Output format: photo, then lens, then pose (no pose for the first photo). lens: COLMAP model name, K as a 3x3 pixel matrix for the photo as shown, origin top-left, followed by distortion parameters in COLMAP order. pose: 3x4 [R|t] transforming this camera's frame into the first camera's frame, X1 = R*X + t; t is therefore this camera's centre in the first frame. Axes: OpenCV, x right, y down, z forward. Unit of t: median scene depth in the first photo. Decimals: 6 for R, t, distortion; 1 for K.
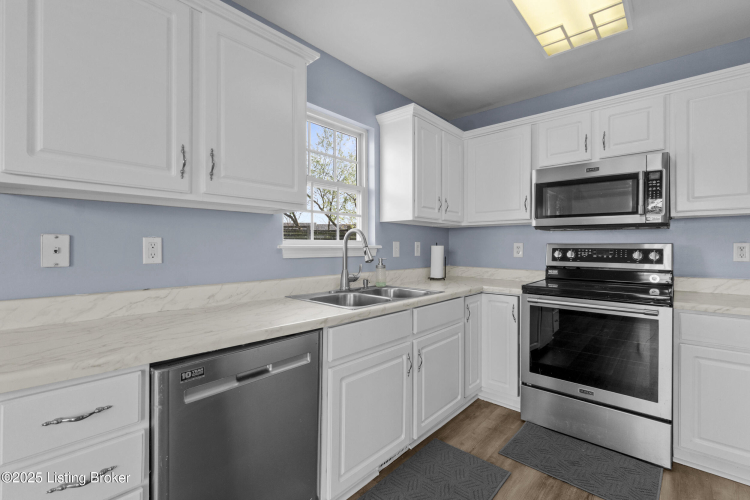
lens RADIAL K [[326.3, 0, 375.0], [0, 326.3, 250.0], [0, 0, 1]] dist [-0.001777, -0.000139]
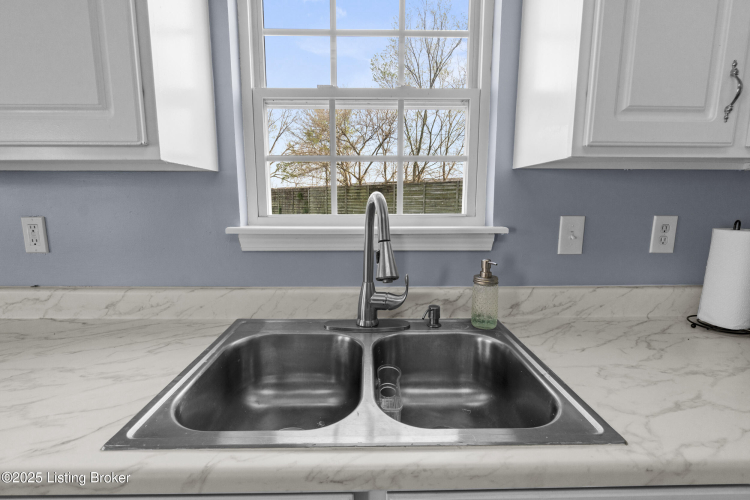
lens RADIAL K [[326.3, 0, 375.0], [0, 326.3, 250.0], [0, 0, 1]] dist [-0.001777, -0.000139]
pose [[0.687319, 0.113513, -0.717431, 0.235866], [-0.009676, 0.989056, 0.147220, -0.051426], [0.726291, -0.094245, 0.680896, 0.681968]]
